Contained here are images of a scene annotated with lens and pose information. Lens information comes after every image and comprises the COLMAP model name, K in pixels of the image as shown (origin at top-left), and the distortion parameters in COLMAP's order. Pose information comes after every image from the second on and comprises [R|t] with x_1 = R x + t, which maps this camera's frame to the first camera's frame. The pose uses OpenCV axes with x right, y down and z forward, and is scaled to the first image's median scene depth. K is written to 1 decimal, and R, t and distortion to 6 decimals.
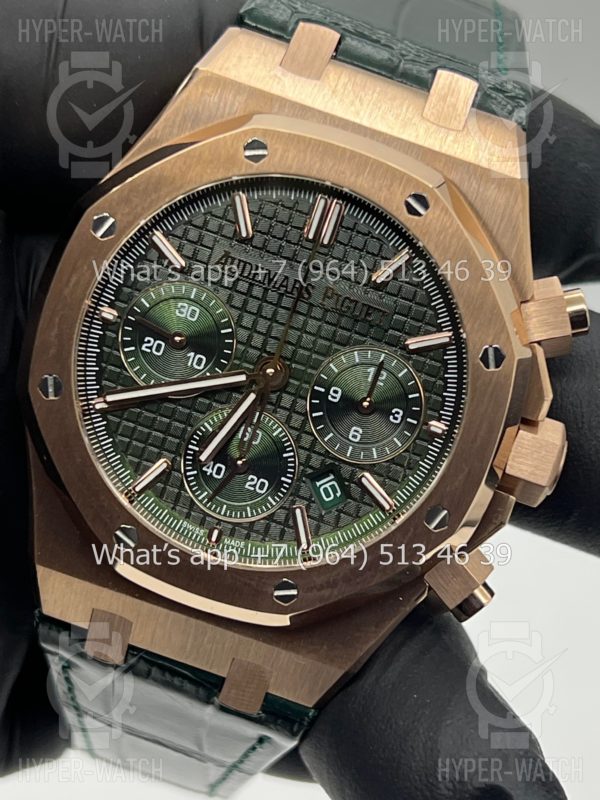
lens RADIAL K [[1802.3, 0, 297.5], [0, 1802.3, 398.1], [0, 0, 1]] dist [0.068306, 0.000000]
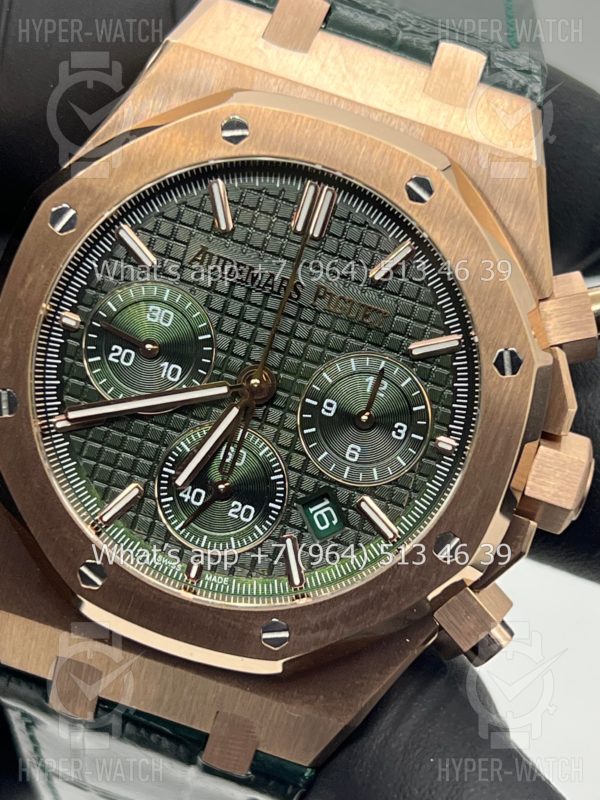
lens RADIAL K [[1802.3, 0, 303.0], [0, 1802.3, 402.0], [0, 0, 1]] dist [0.068306, 0.000000]
pose [[0.999913, -0.013152, -0.000533, 0.008533], [0.013135, 0.999626, -0.023967, 0.015970], [0.000848, 0.023958, 0.999713, 0.122609]]
